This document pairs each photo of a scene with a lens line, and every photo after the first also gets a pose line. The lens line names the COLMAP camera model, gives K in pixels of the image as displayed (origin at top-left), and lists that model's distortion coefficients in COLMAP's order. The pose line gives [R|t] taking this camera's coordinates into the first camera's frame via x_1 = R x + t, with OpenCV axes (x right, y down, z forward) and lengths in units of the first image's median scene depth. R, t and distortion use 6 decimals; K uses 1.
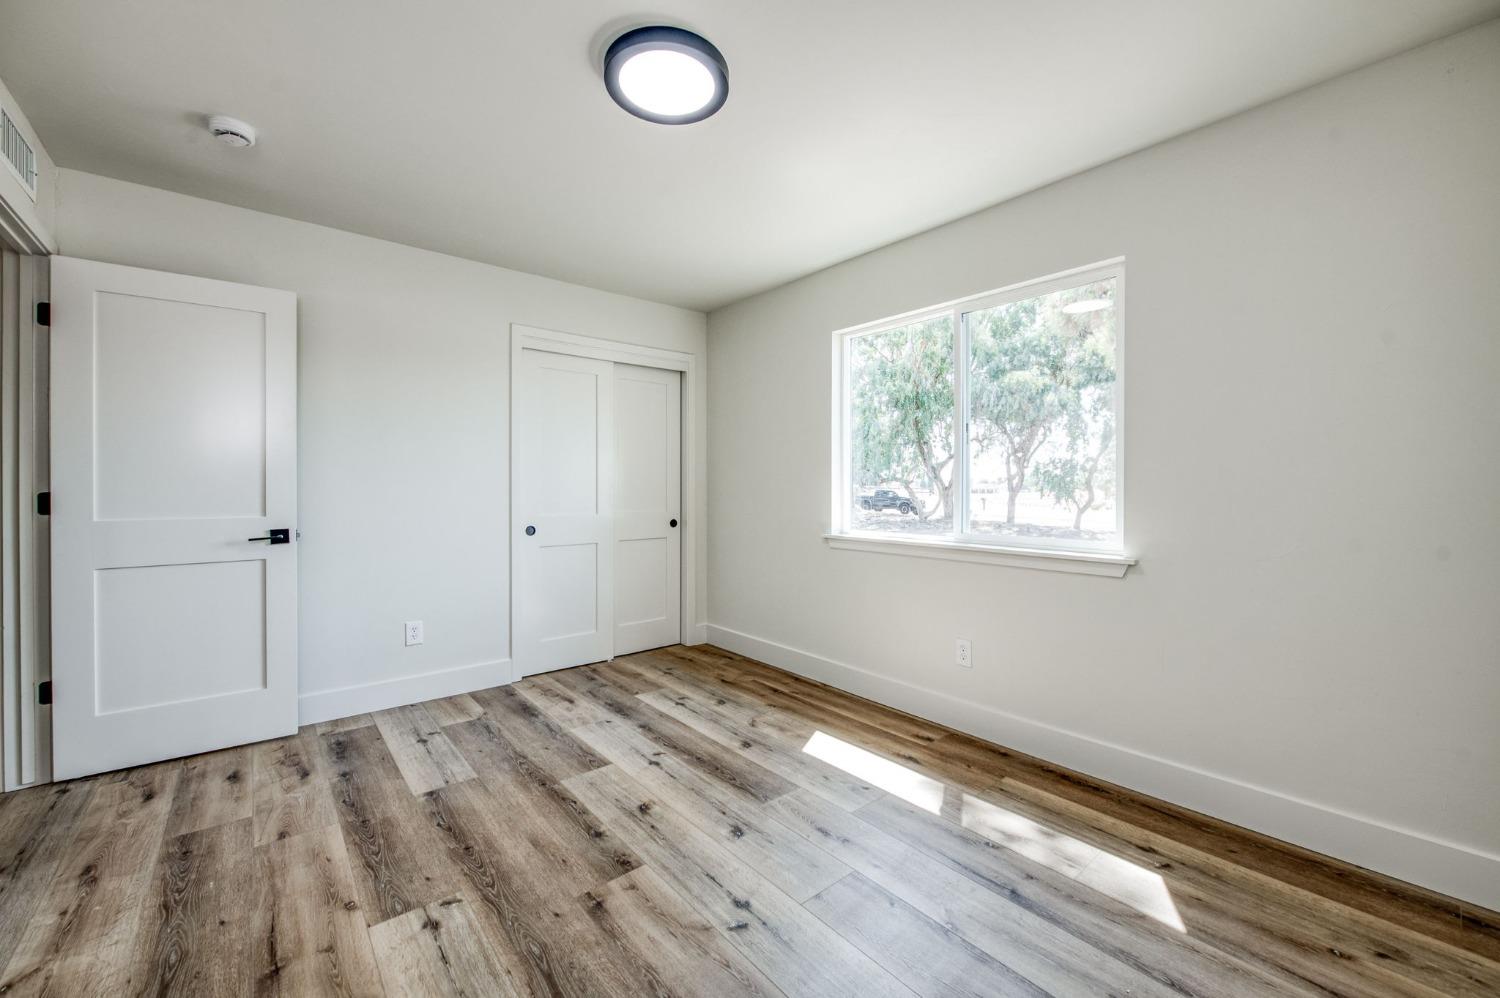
lens RADIAL K [[588.3, 0, 750.0], [0, 588.3, 499.0], [0, 0, 1]] dist [-0.006932, -0.000261]
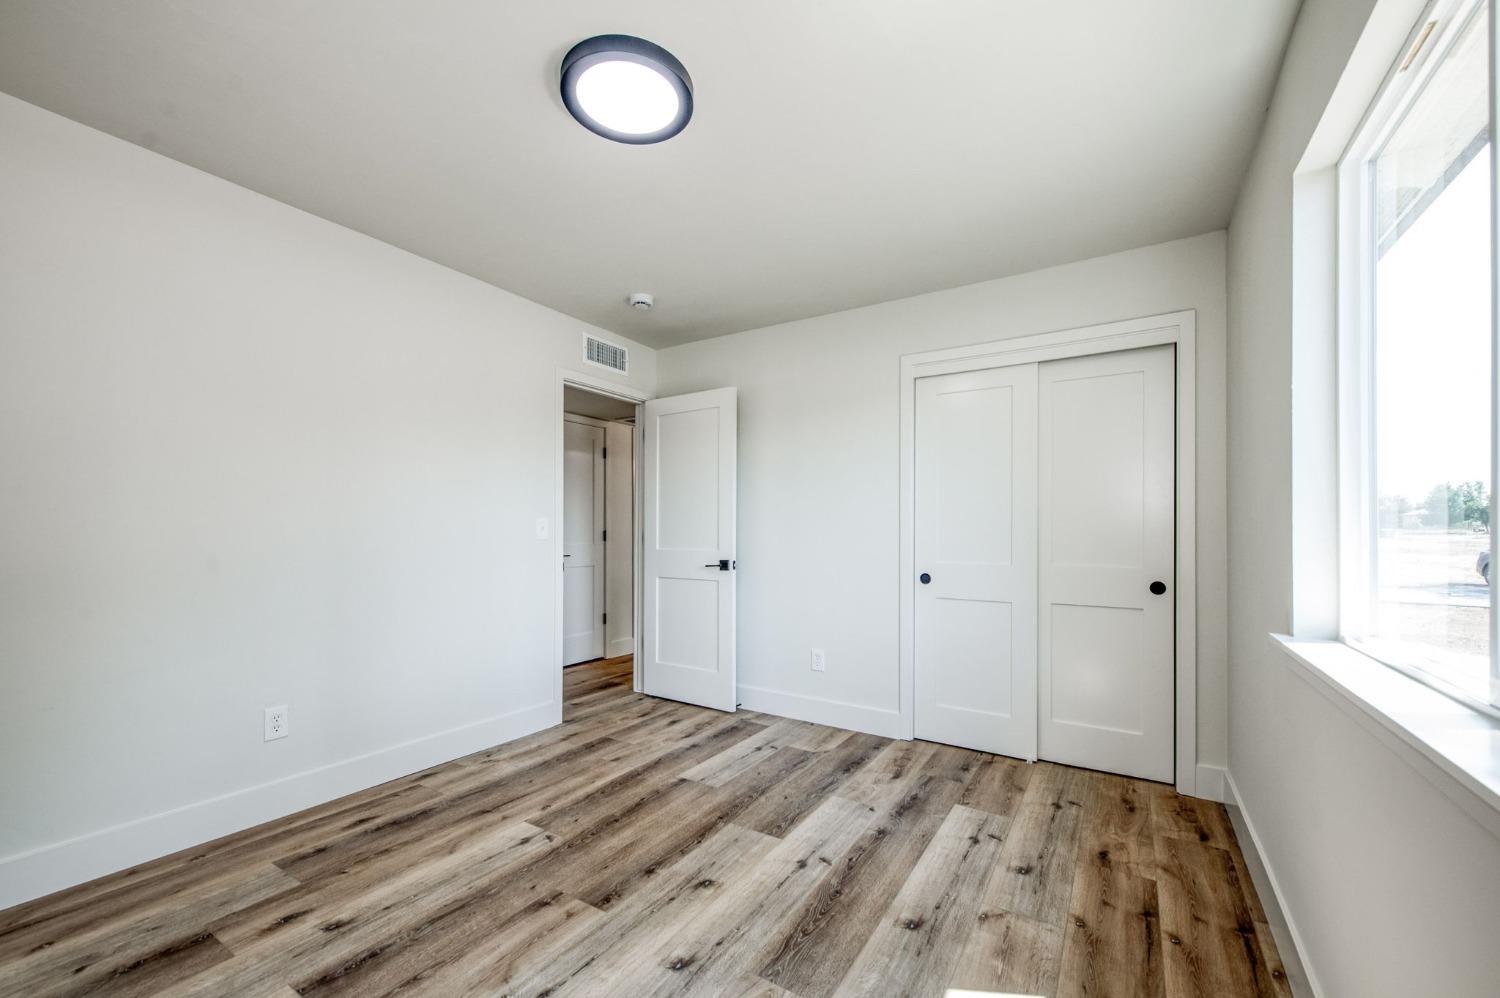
lens RADIAL K [[603.3, 0, 738.1], [0, 603.3, 532.3], [0, 0, 1]] dist [0.007221, 0.000141]
pose [[0.295968, 0.001624, -0.955197, 0.563356], [-0.023326, 0.999713, -0.005528, -0.006612], [0.954913, 0.023917, 0.295921, 0.594705]]
